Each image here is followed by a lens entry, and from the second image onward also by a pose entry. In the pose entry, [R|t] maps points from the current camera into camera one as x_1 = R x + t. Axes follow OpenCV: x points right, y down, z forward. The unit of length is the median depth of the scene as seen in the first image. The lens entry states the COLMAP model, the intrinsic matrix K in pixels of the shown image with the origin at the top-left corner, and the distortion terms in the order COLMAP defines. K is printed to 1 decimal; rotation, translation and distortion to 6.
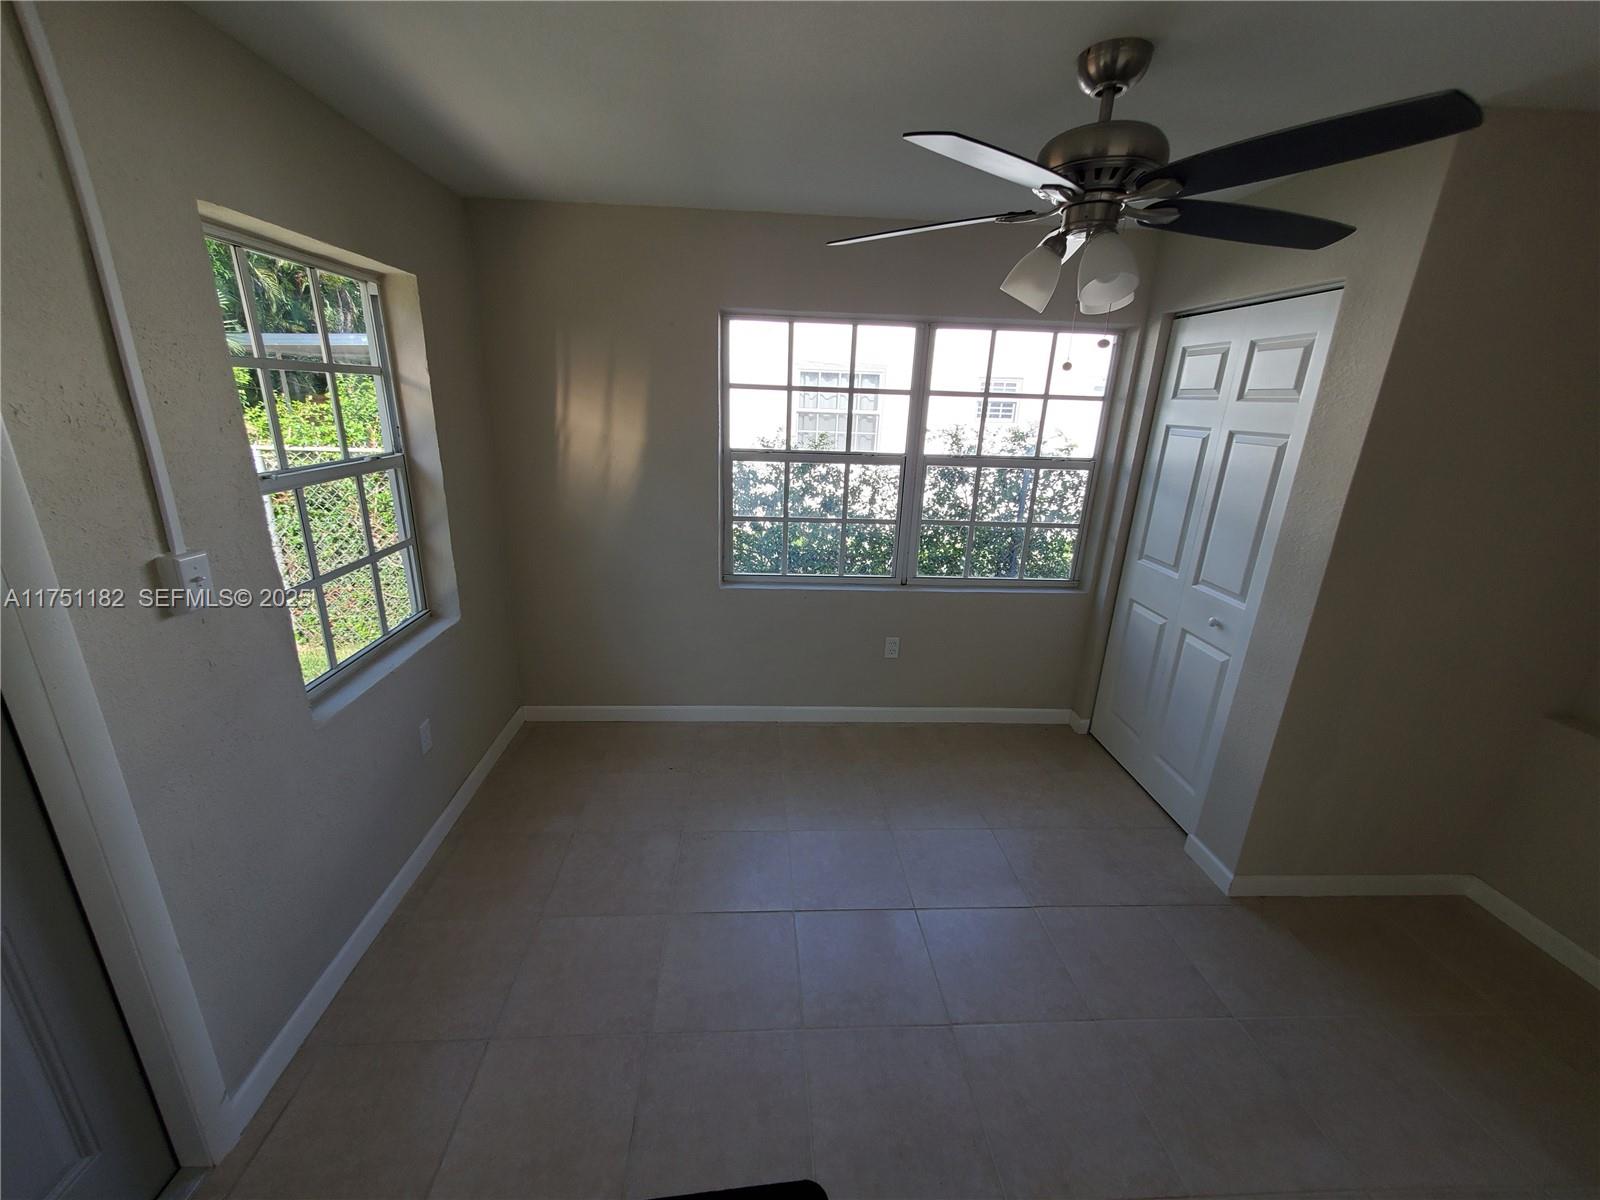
lens RADIAL K [[637.0, 0, 796.4], [0, 637.0, 600.6], [0, 0, 1]] dist [0.005105, -0.000229]
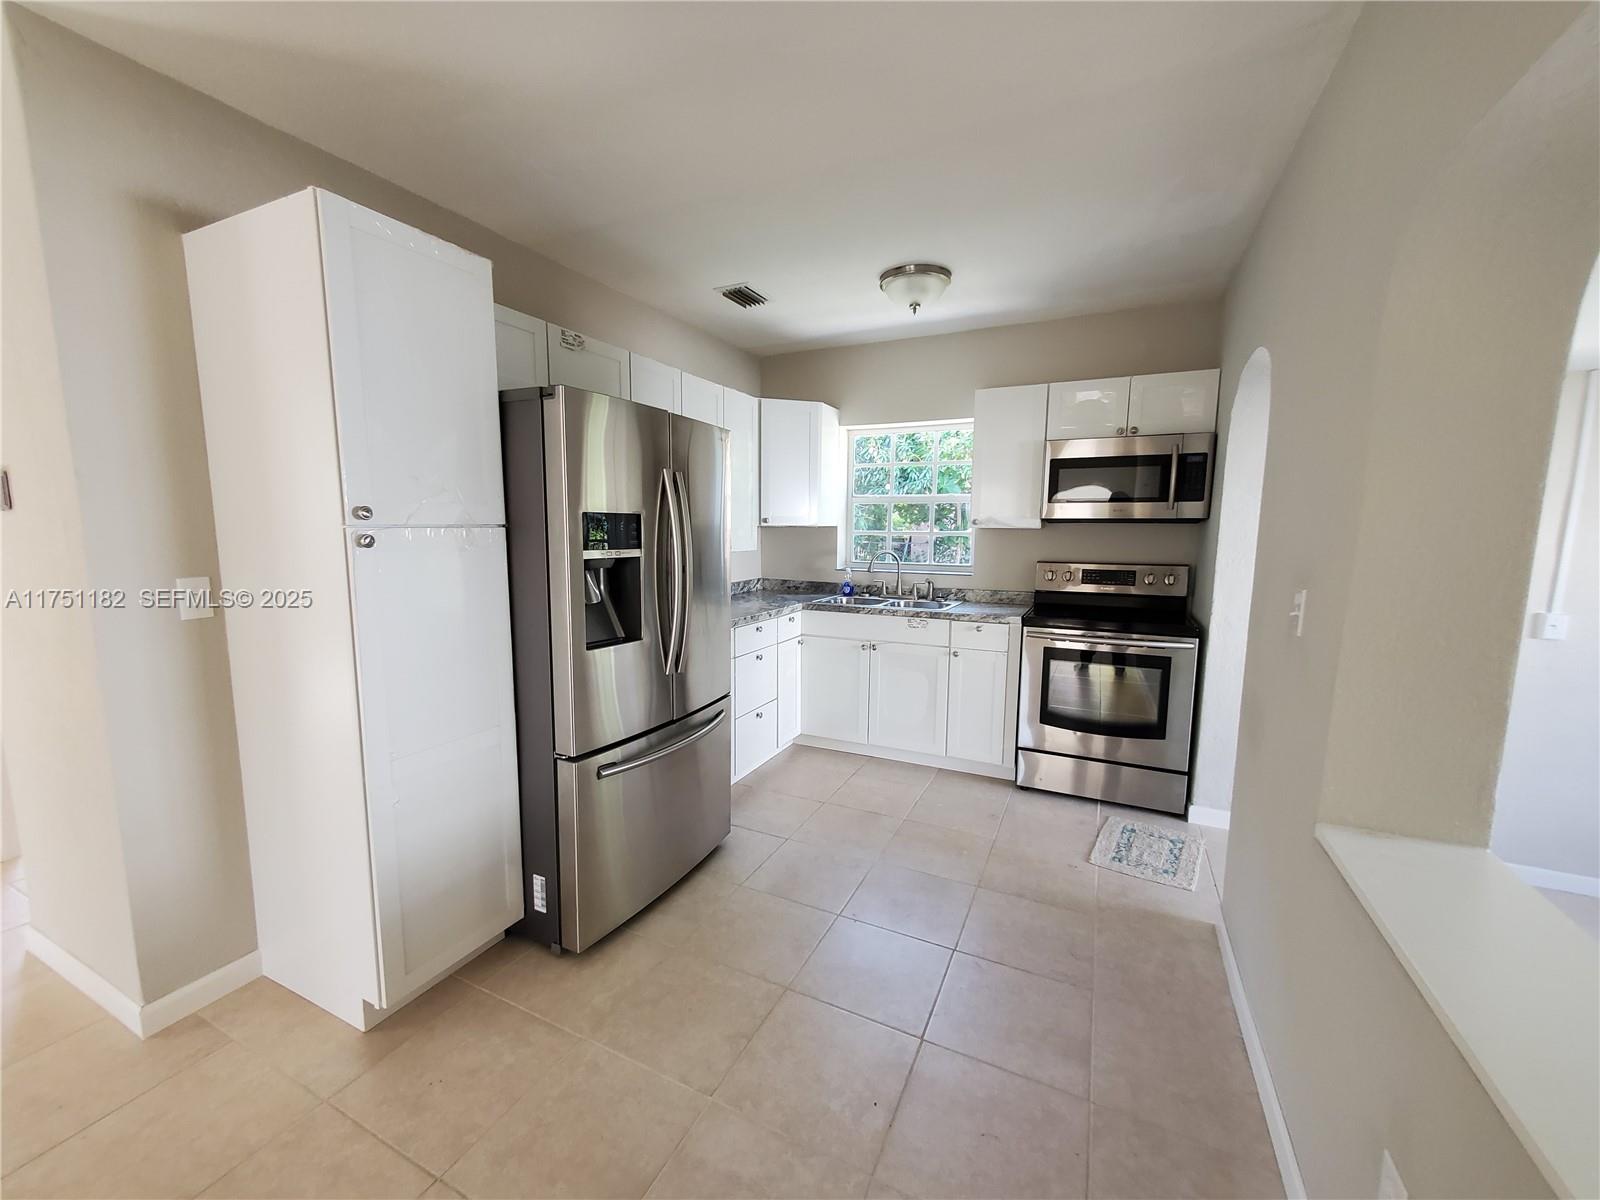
lens RADIAL K [[637.0, 0, 792.3], [0, 637.0, 595.8], [0, 0, 1]] dist [0.005105, -0.000229]
pose [[-0.498354, 0.060851, -0.864835, 1.064036], [-0.285666, 0.930303, 0.230070, 0.051922], [0.818559, 0.361710, -0.446237, -0.093366]]
